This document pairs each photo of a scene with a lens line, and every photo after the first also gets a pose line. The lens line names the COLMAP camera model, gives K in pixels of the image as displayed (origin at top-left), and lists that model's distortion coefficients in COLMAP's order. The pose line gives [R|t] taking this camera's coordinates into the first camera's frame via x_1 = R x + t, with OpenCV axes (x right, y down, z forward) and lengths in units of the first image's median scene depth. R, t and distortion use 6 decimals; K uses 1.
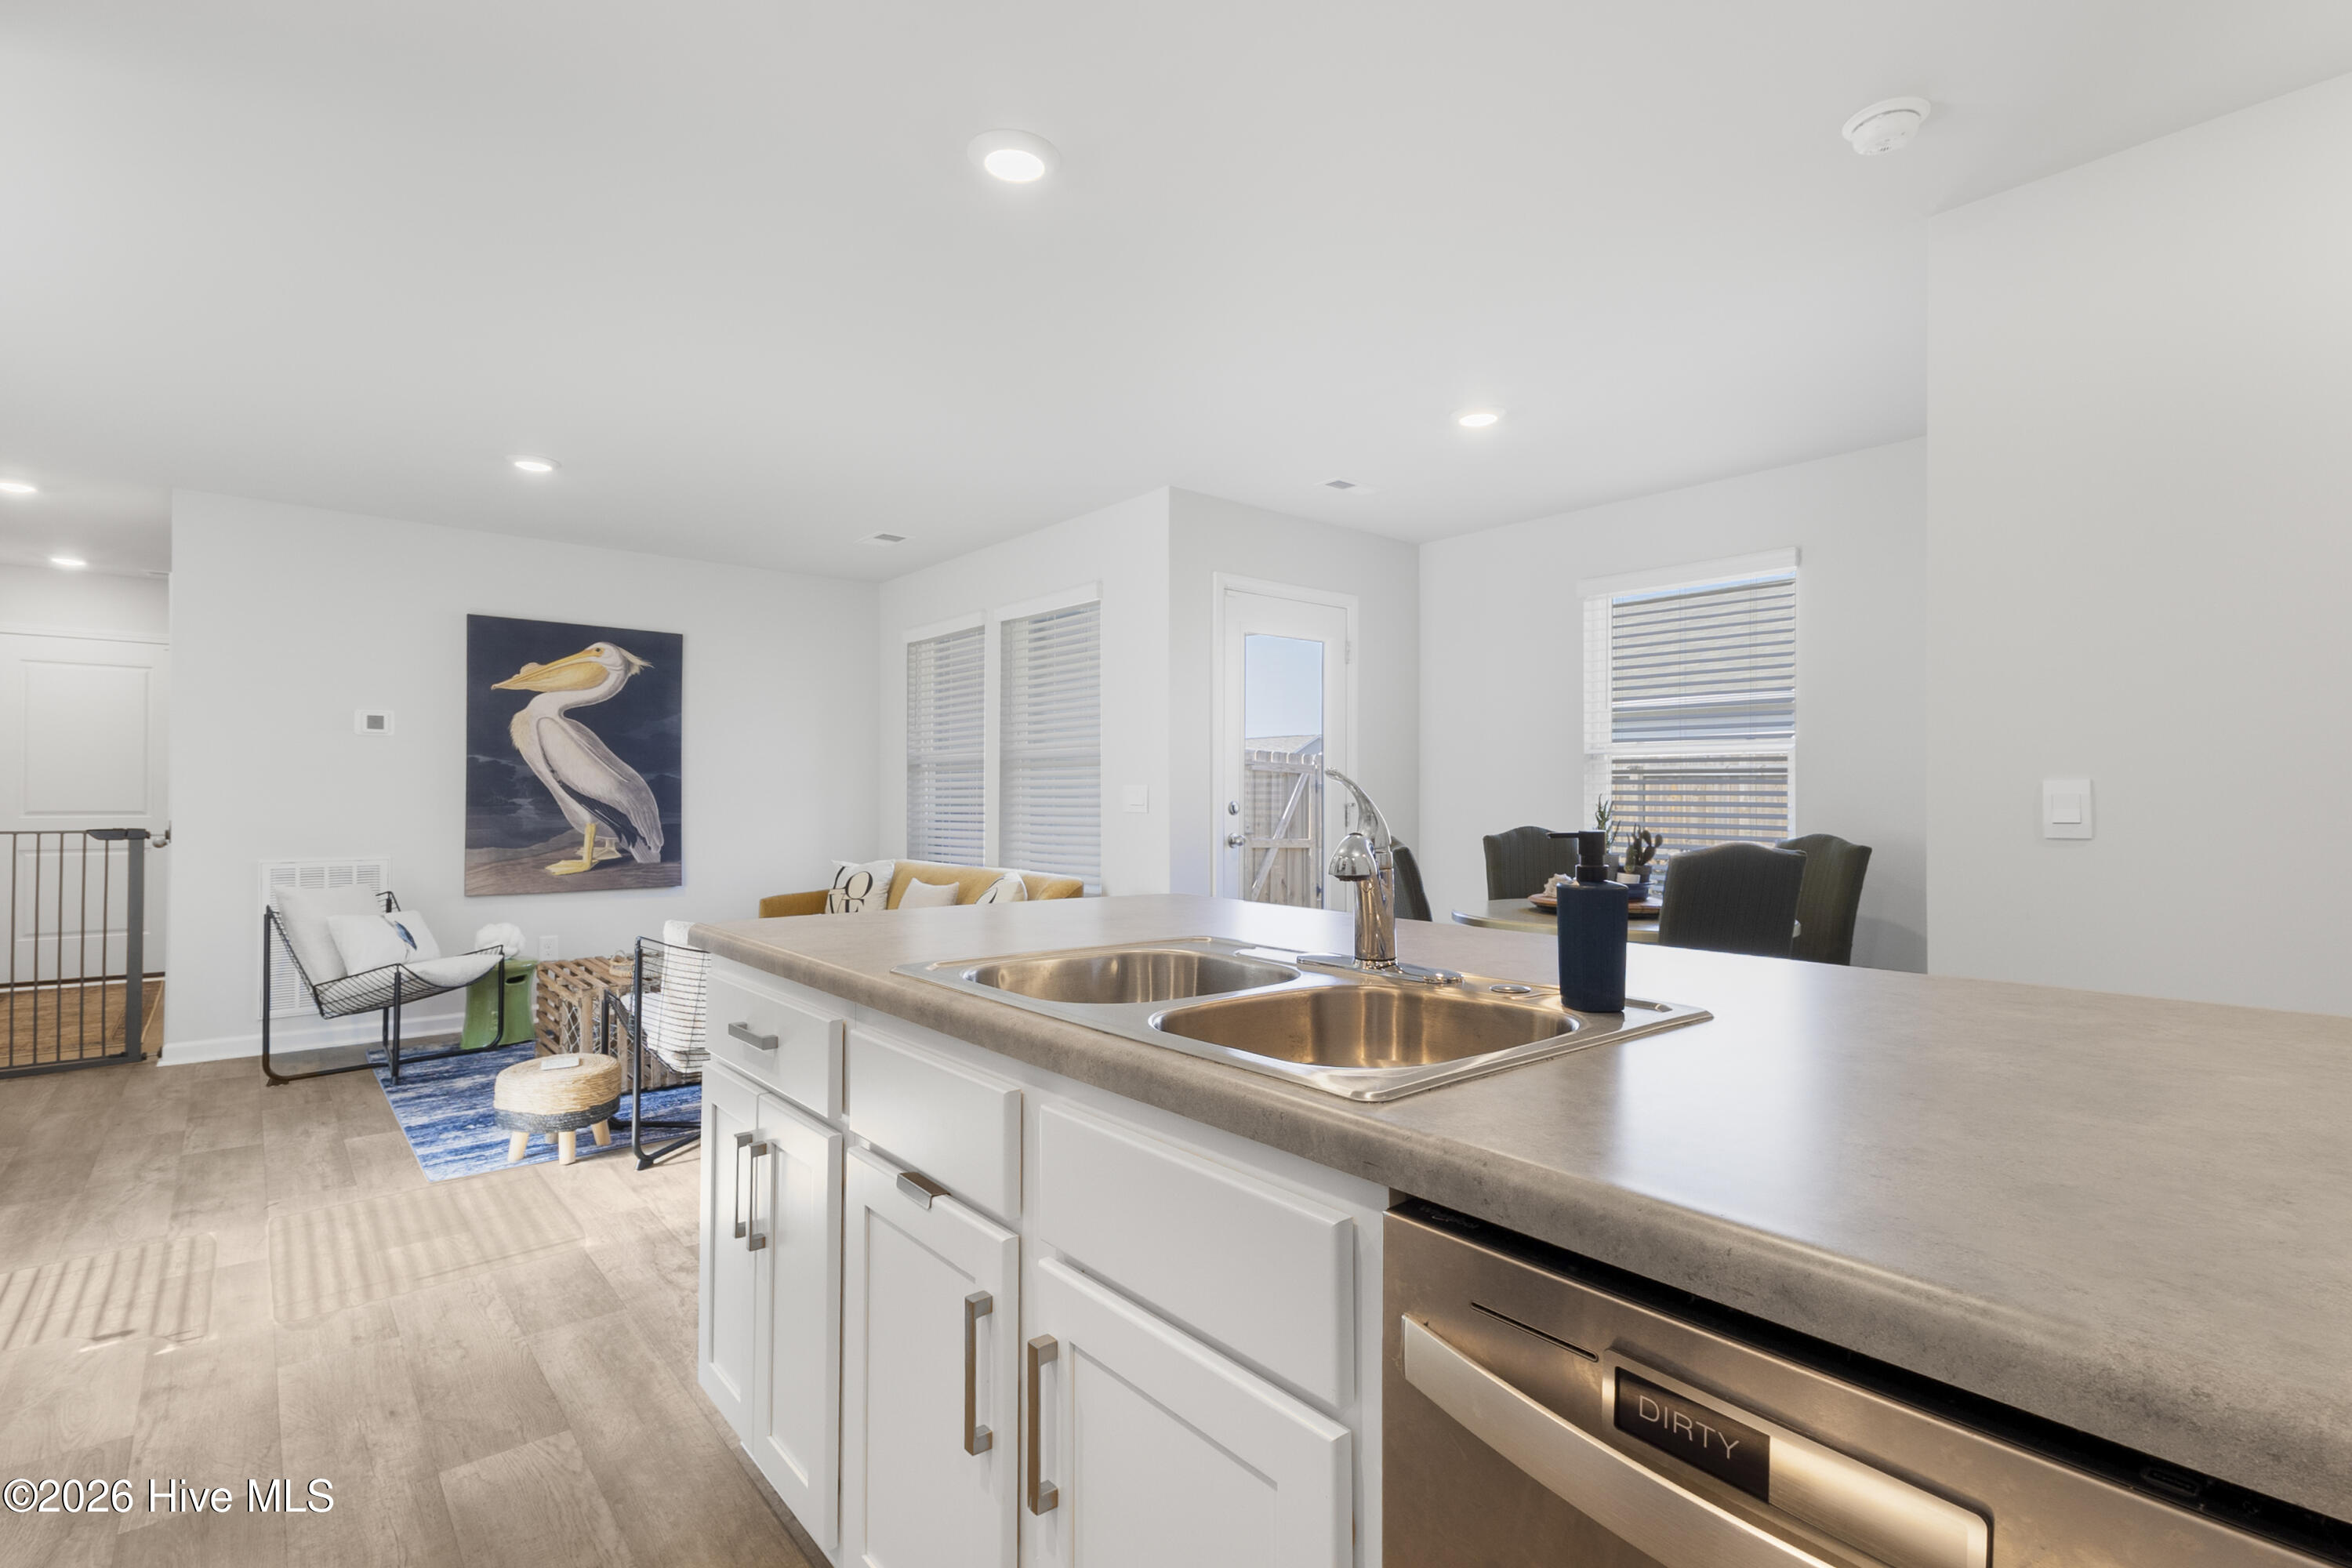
lens RADIAL K [[1125.7, 0, 1176.0], [0, 1125.7, 798.5], [0, 0, 1]] dist [0.031373, -0.006903]
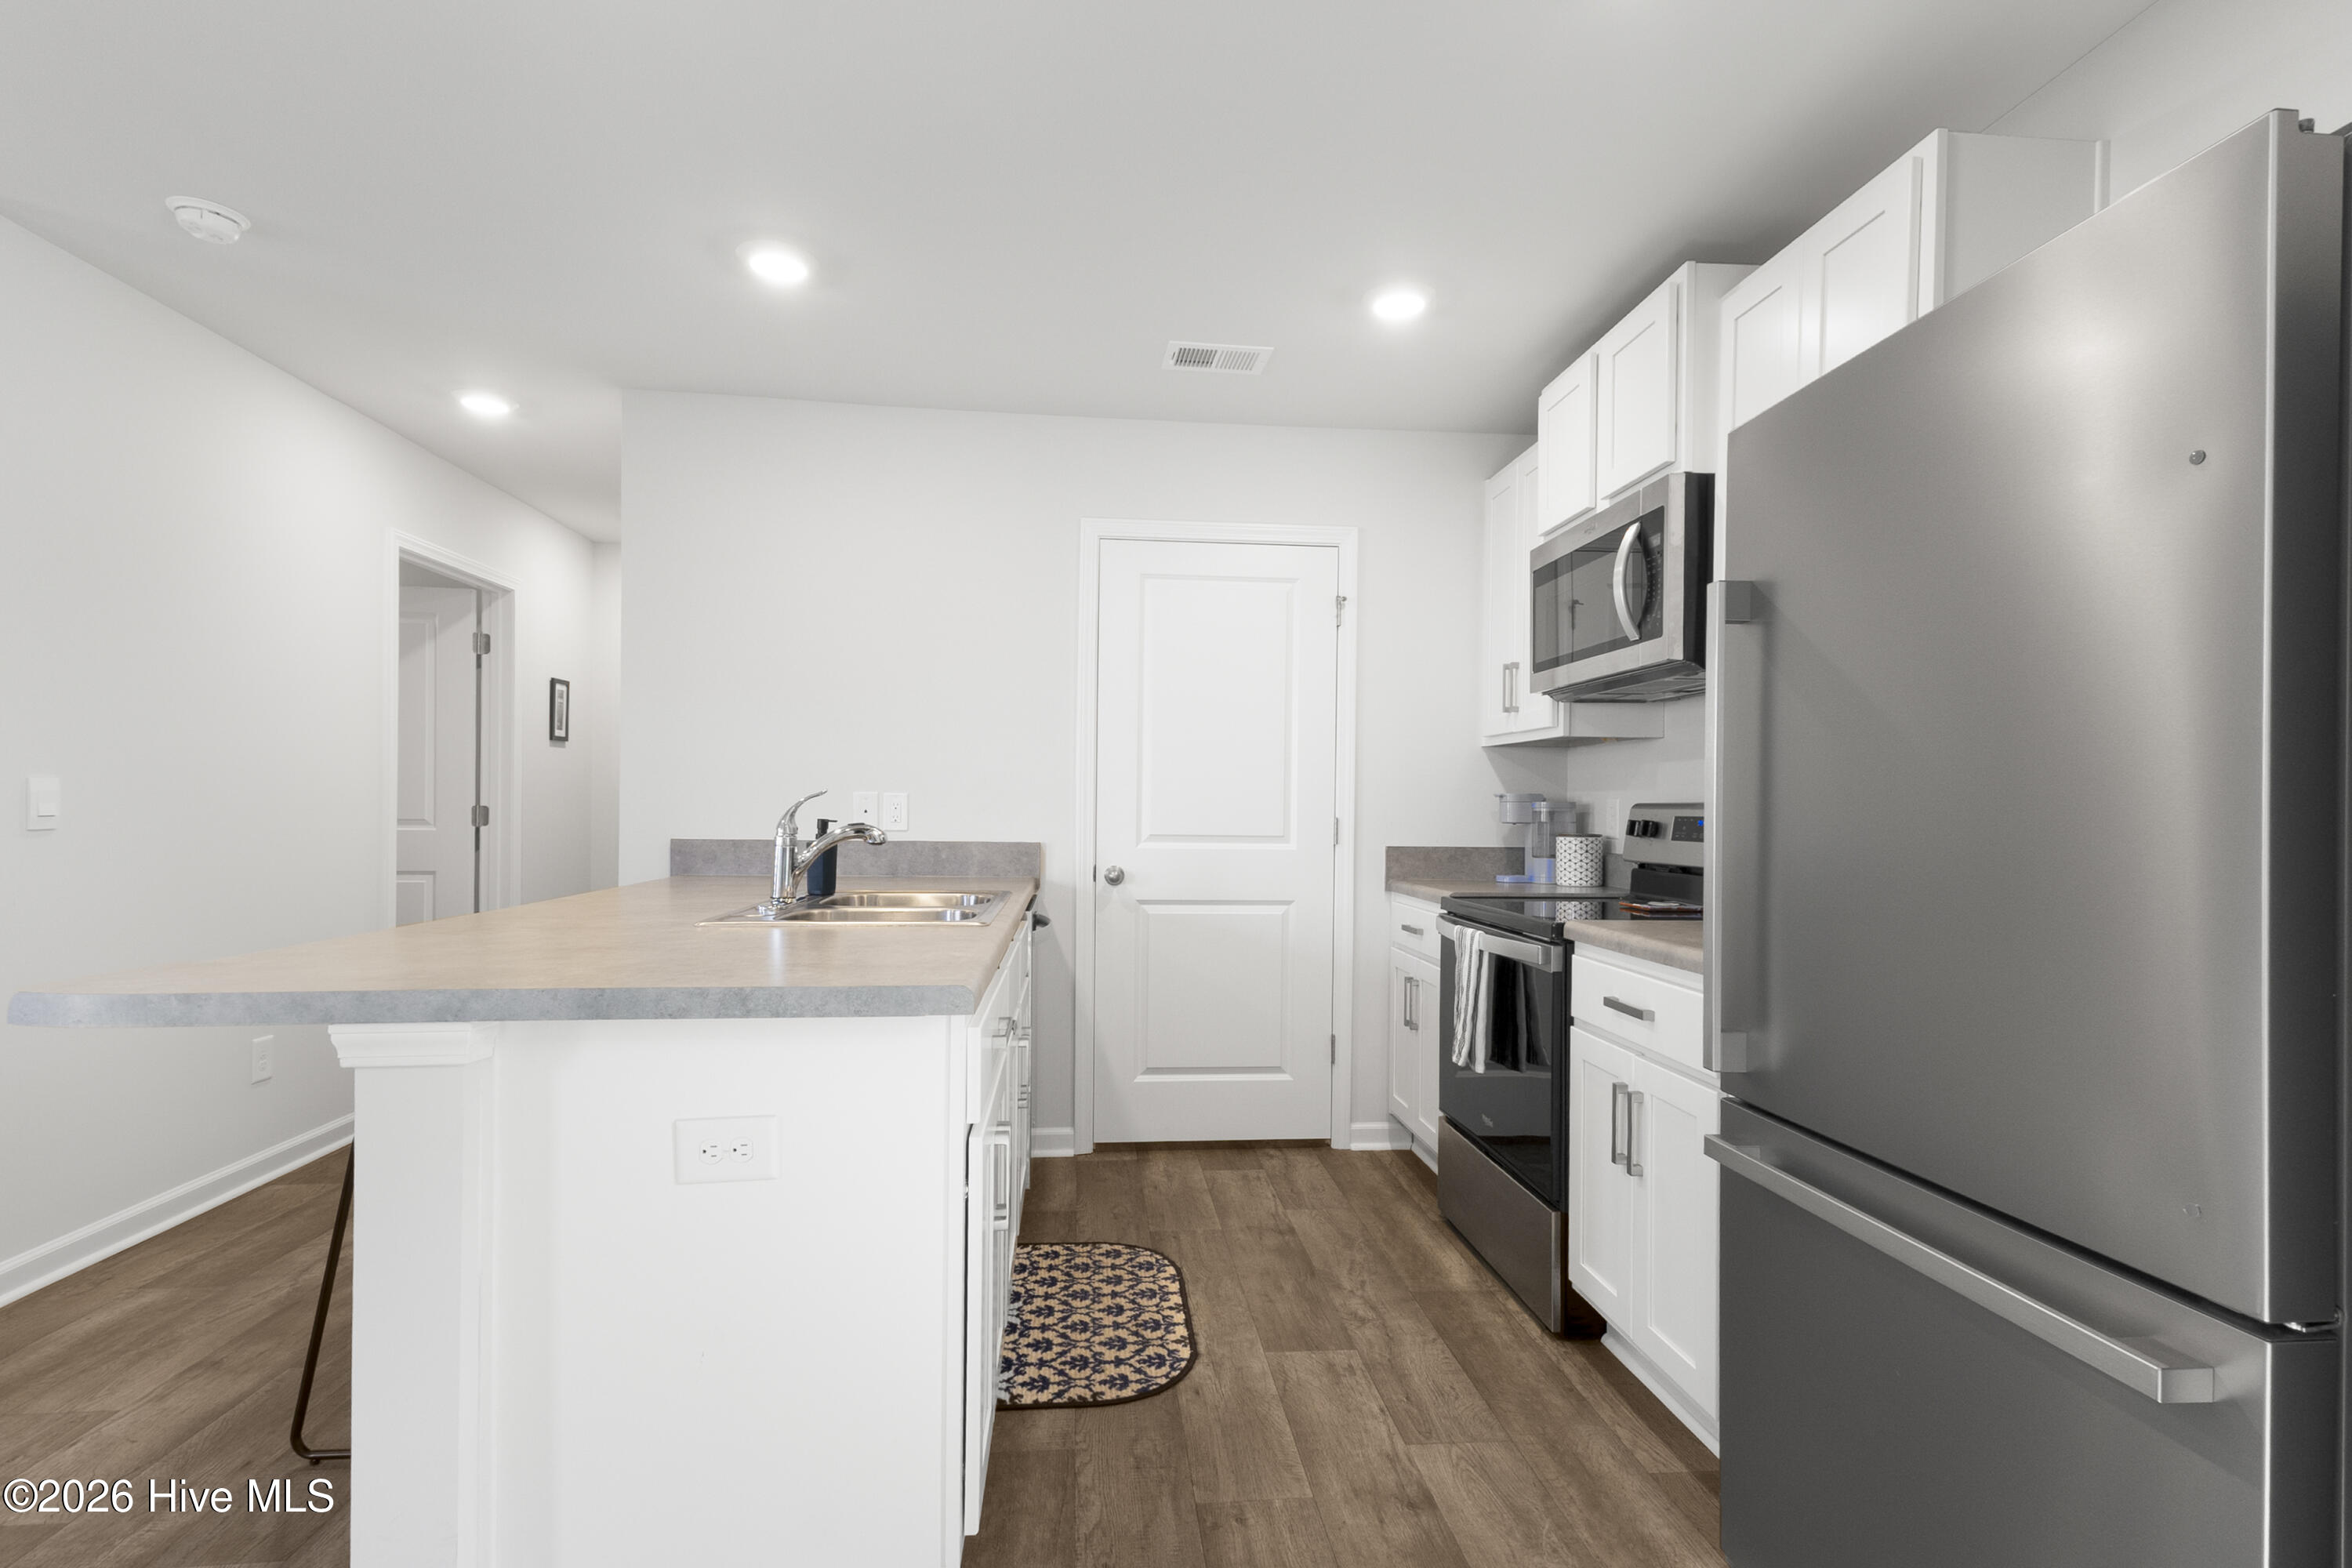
lens RADIAL K [[1125.7, 0, 1181.7], [0, 1125.7, 816.0], [0, 0, 1]] dist [0.031373, -0.006903]
pose [[-0.824821, -0.019310, 0.565064, -0.326627], [-0.016789, 0.999812, 0.009659, -0.003220], [-0.565145, -0.001520, -0.824990, 0.540984]]
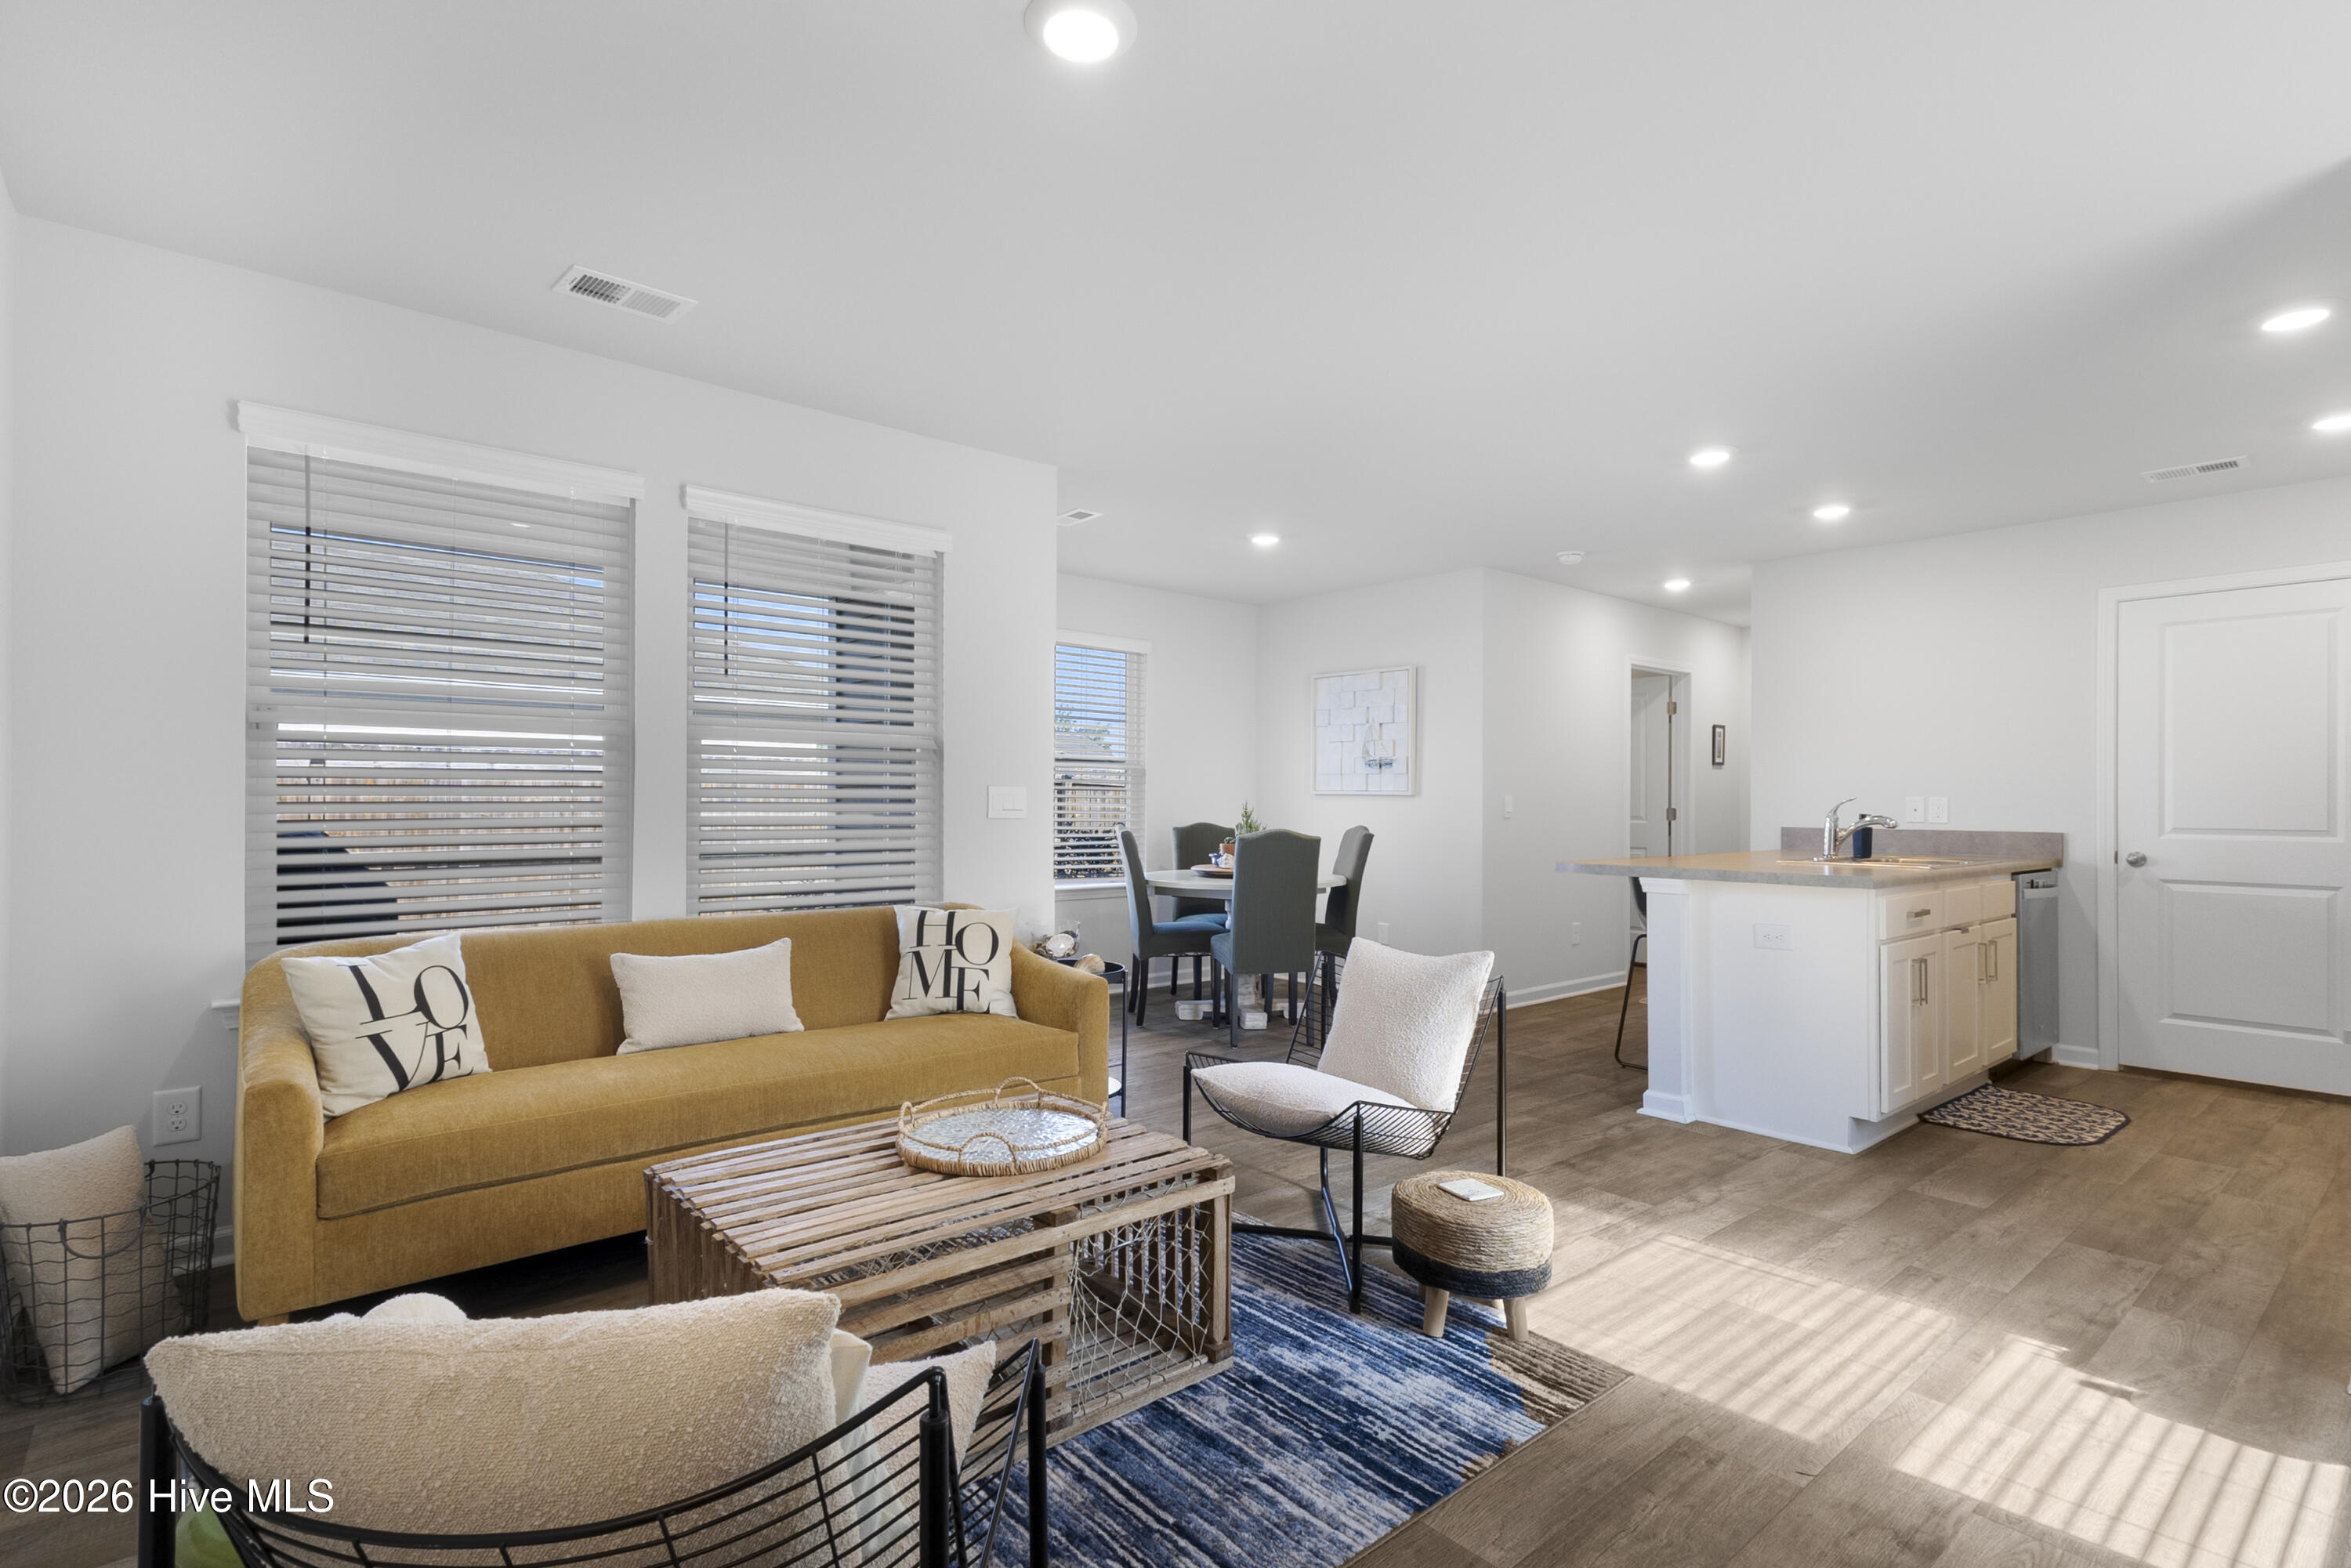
lens RADIAL K [[1125.2, 0, 1173.7], [0, 1125.2, 797.2], [0, 0, 1]] dist [0.031373, -0.006903]
pose [[-0.014325, -0.001681, 0.999896, -0.773242], [-0.005740, 0.999982, 0.001599, -0.005456], [-0.999881, -0.005716, -0.014334, 0.756862]]
